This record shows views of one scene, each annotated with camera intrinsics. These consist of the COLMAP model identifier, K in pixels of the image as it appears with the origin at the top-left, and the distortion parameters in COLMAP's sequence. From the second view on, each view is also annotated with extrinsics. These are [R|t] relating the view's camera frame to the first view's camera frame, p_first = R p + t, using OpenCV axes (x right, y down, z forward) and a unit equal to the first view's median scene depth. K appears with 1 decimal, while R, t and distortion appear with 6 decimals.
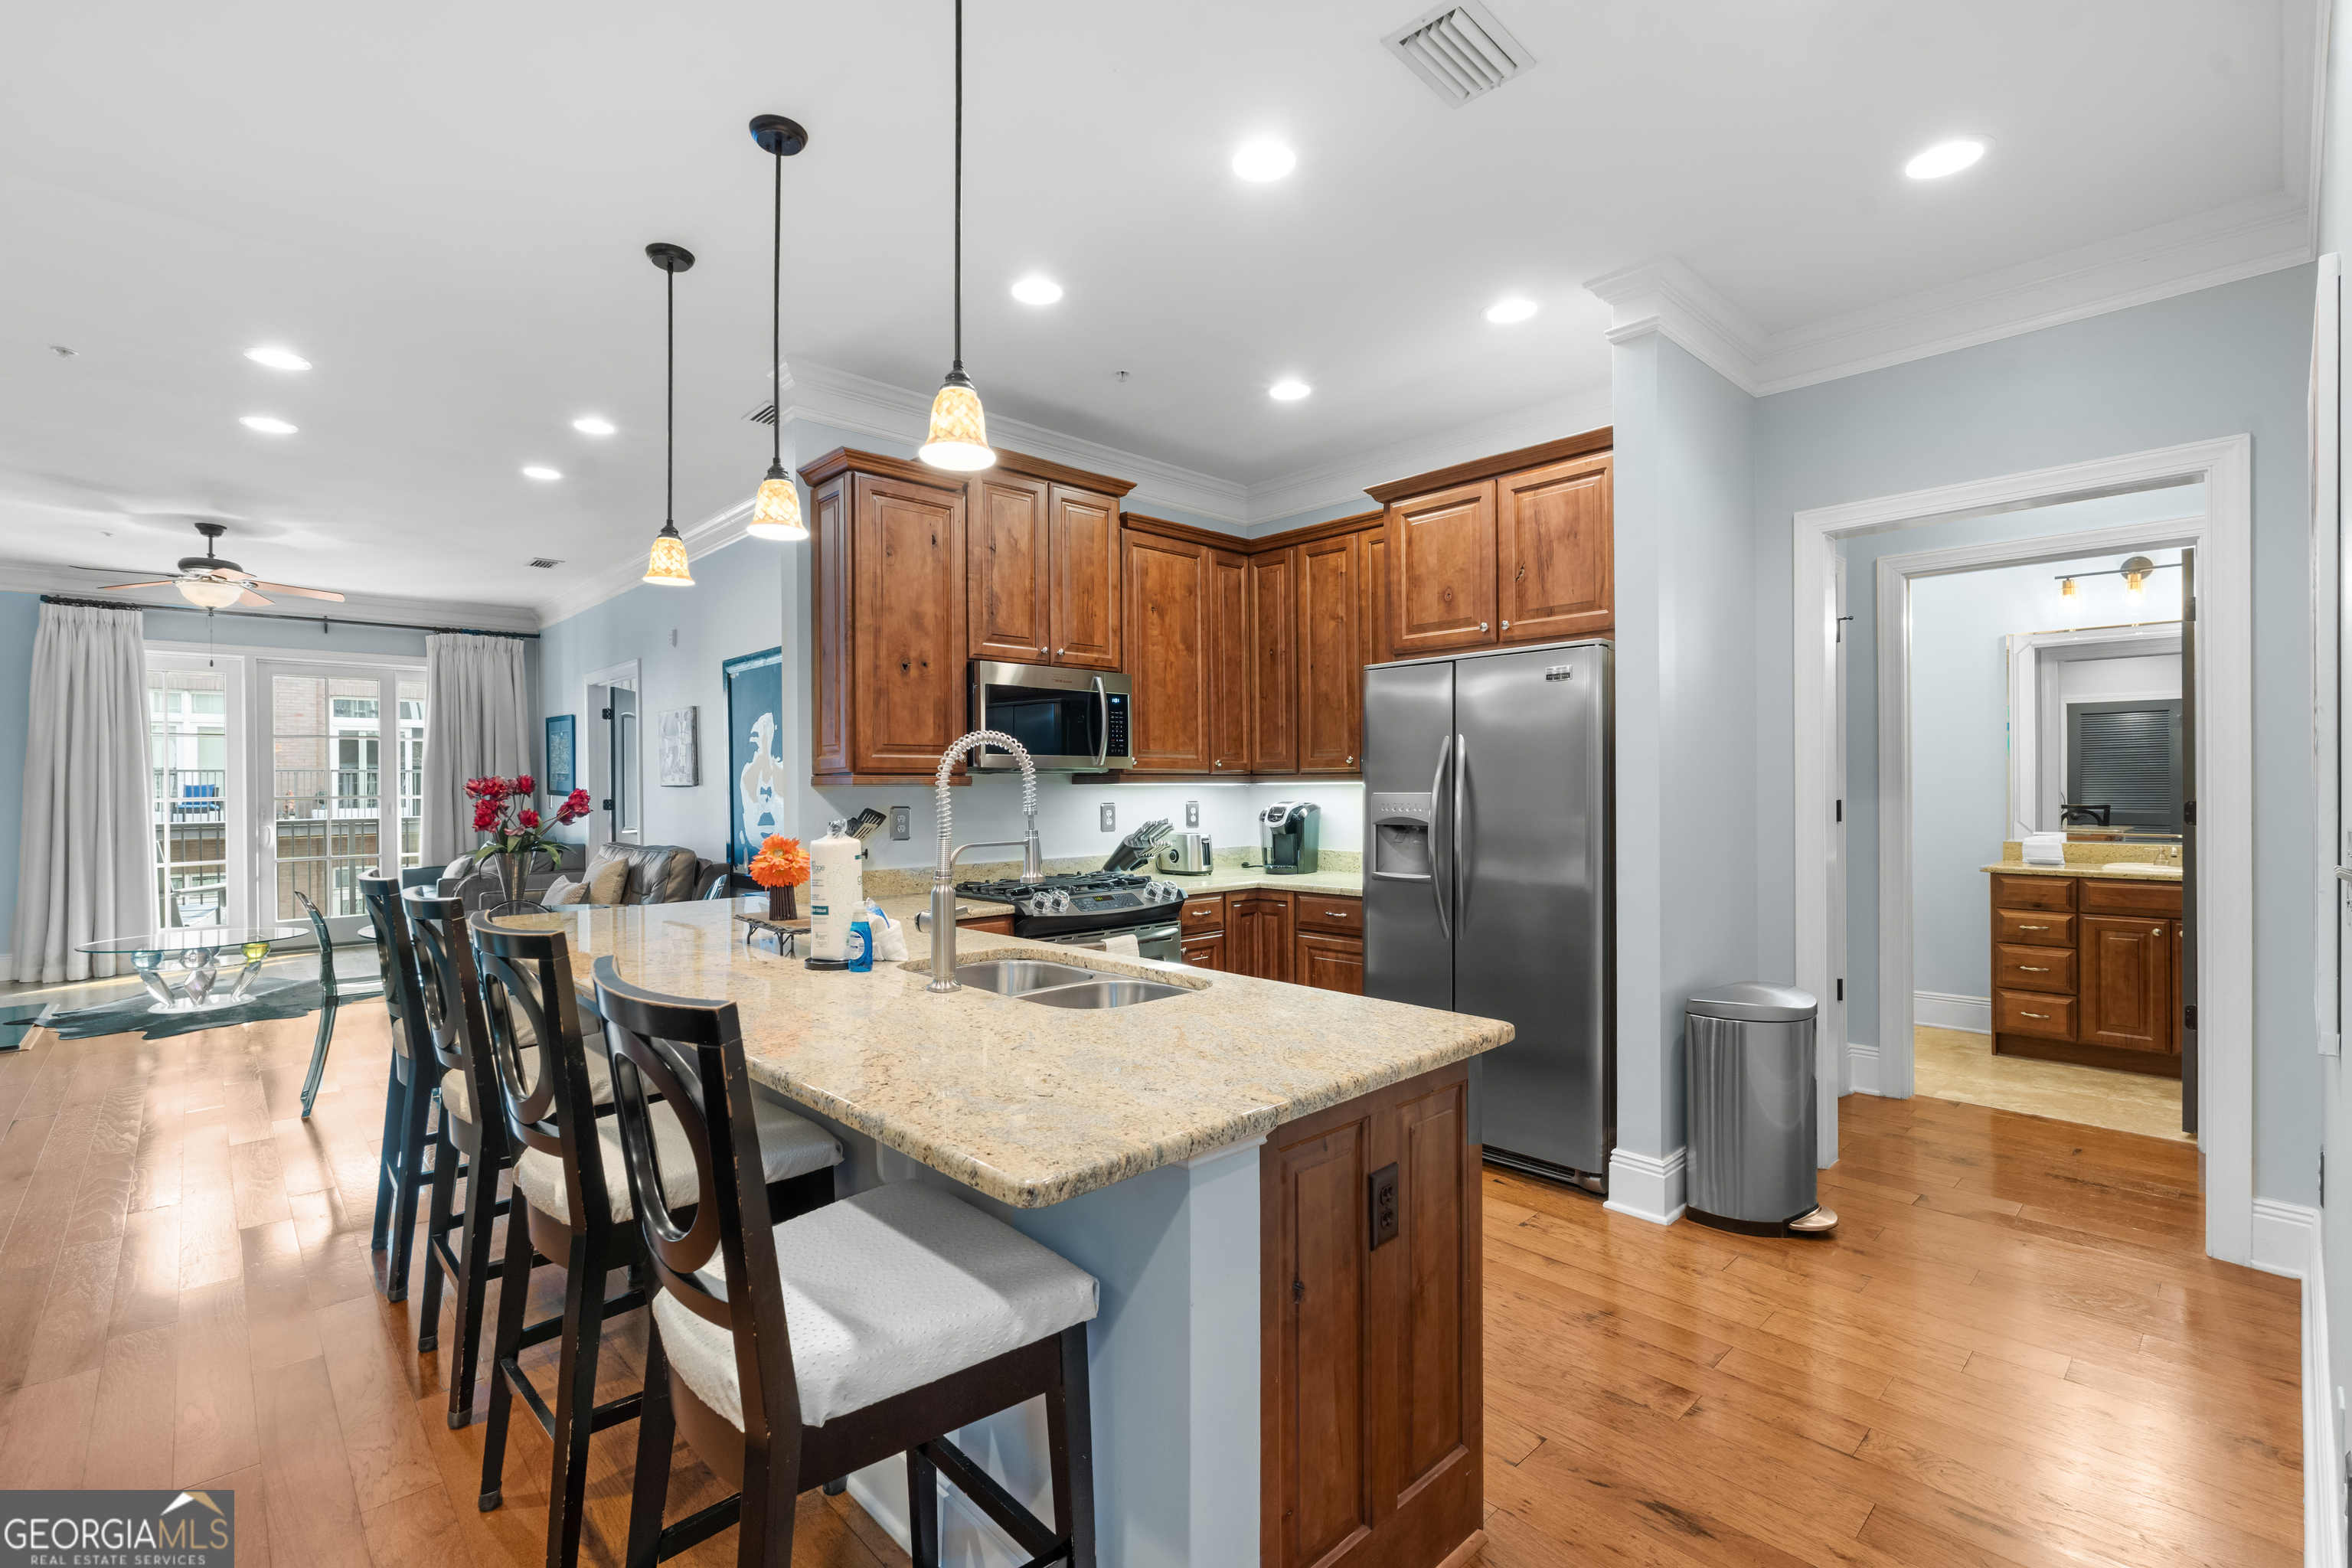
lens RADIAL K [[1050.5, 0, 1176.0], [0, 1050.5, 784.0], [0, 0, 1]] dist [-0.000738, -0.000303]
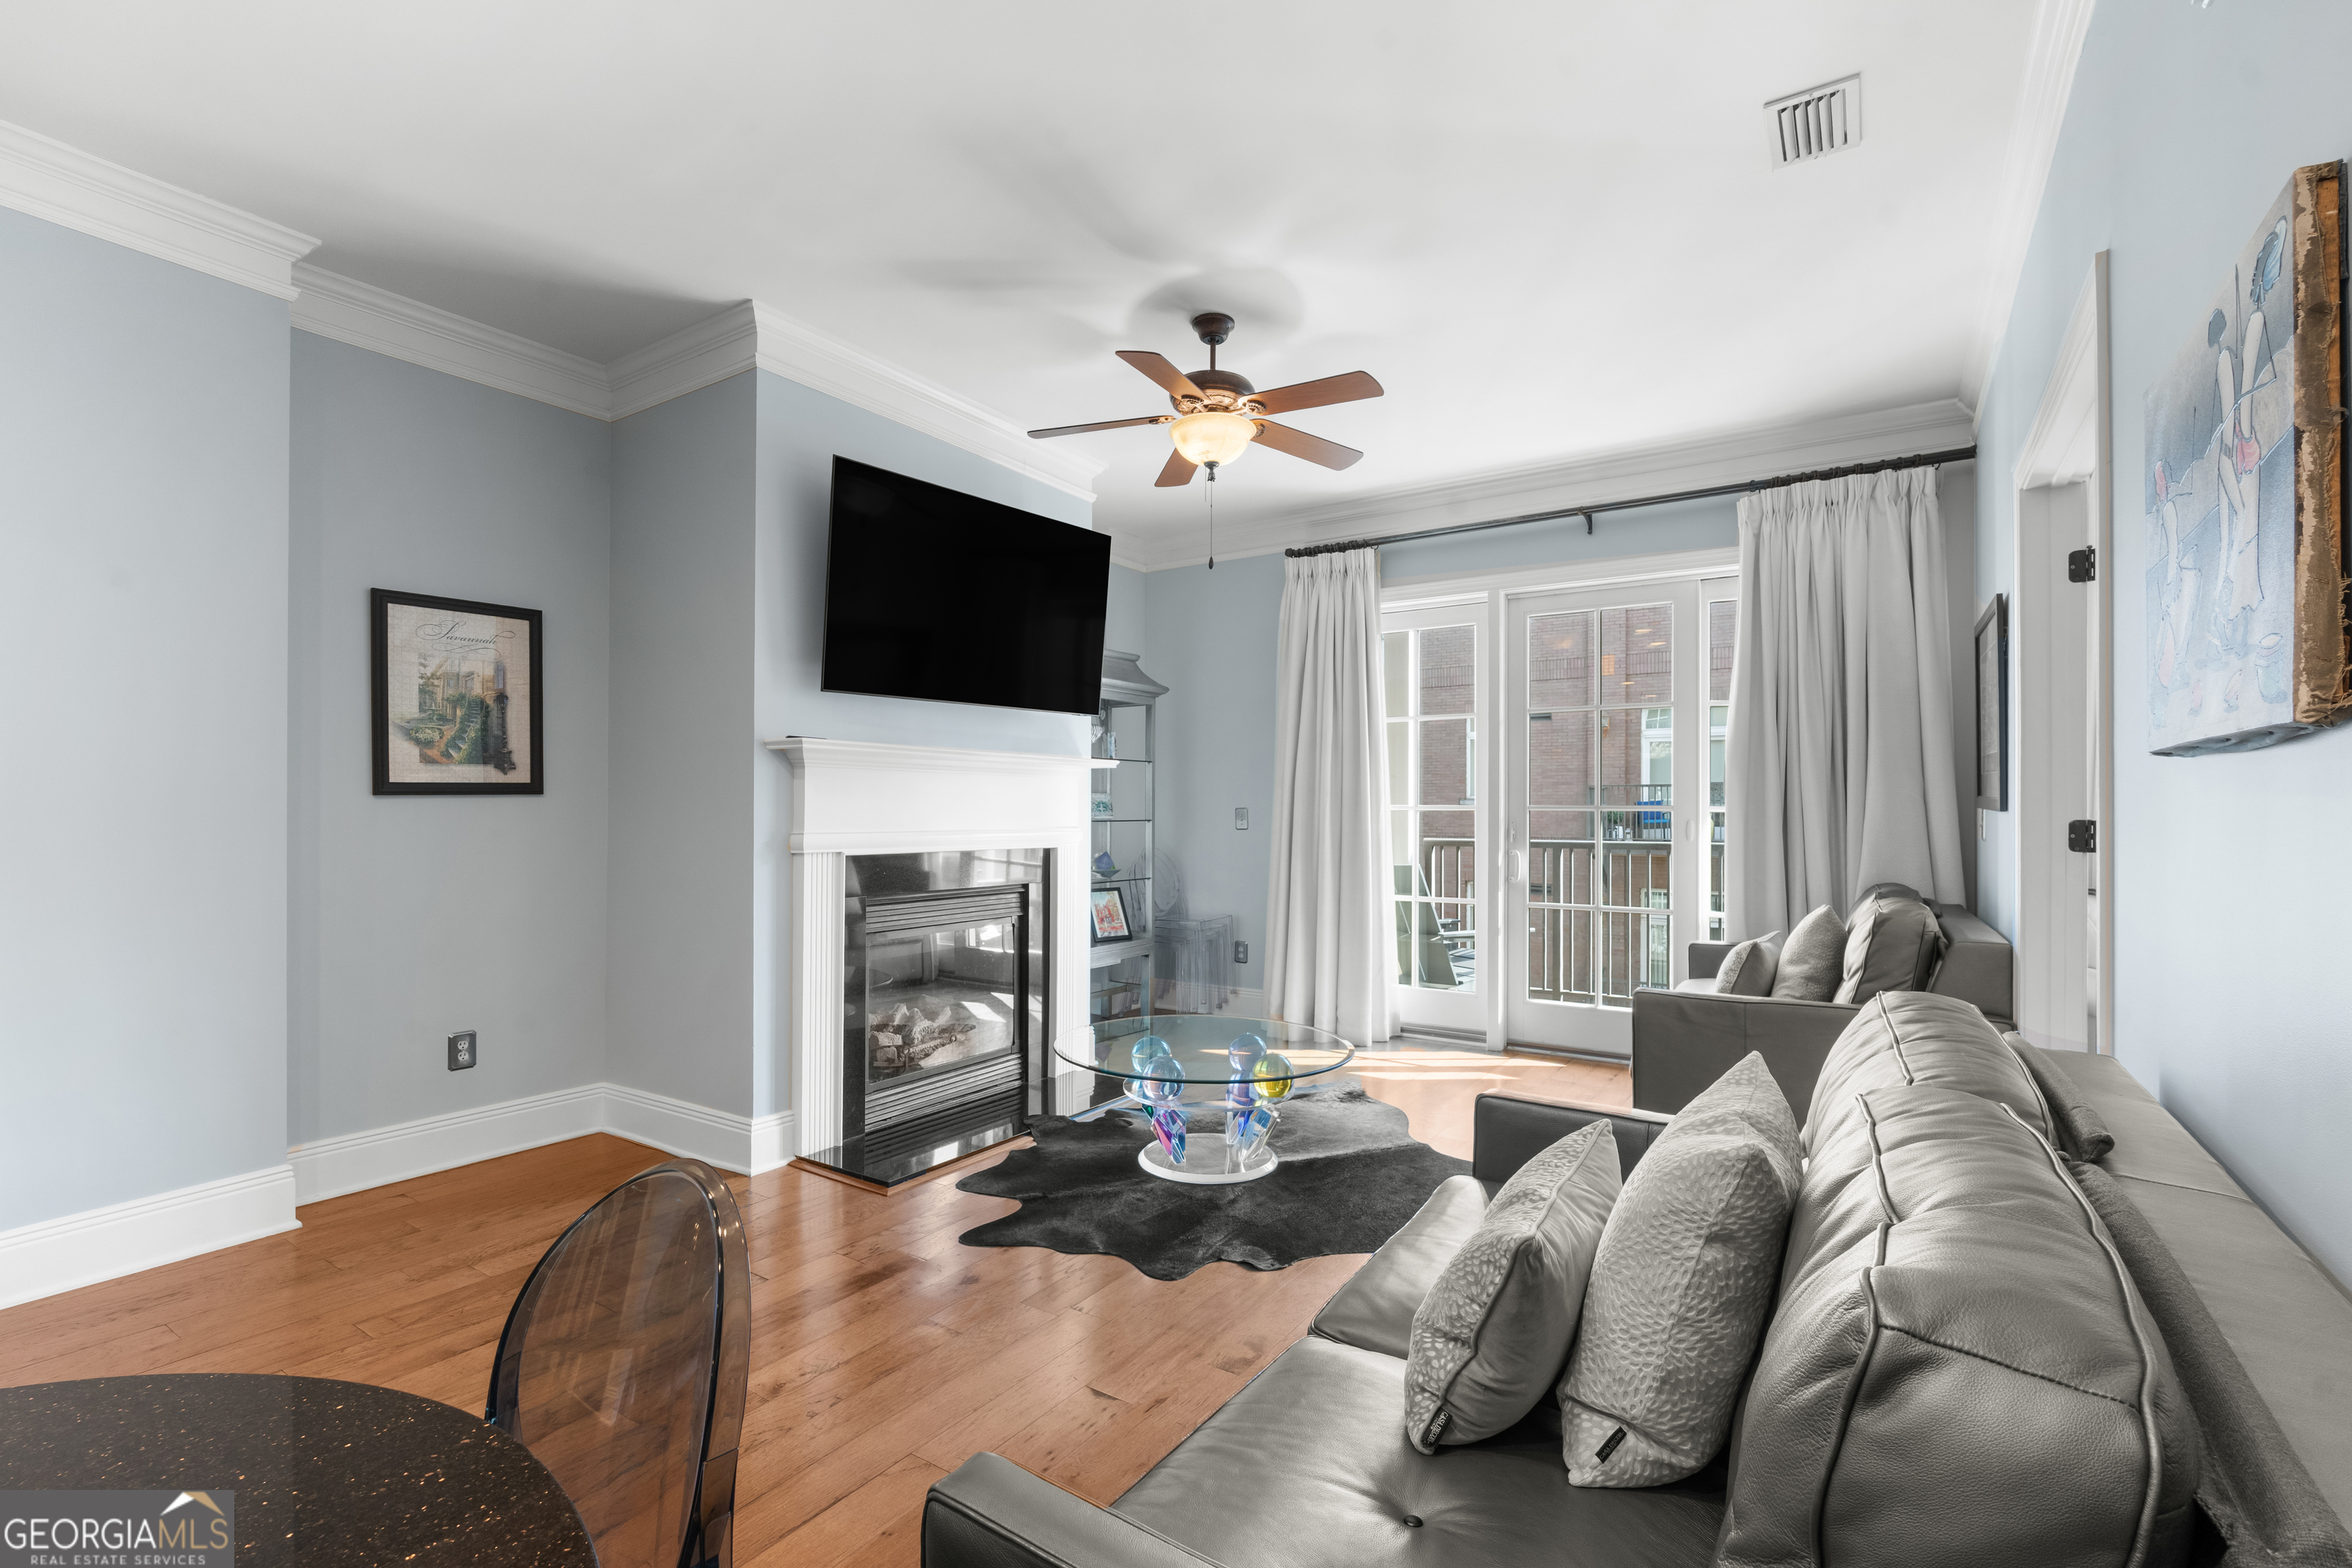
lens RADIAL K [[1050.5, 0, 1176.0], [0, 1050.5, 784.0], [0, 0, 1]] dist [-0.000738, -0.000303]
pose [[0.220778, -0.008925, -0.975283, -0.319178], [-0.009354, 0.999893, -0.011267, 0.007410], [0.975279, 0.011610, 0.220671, 0.727604]]
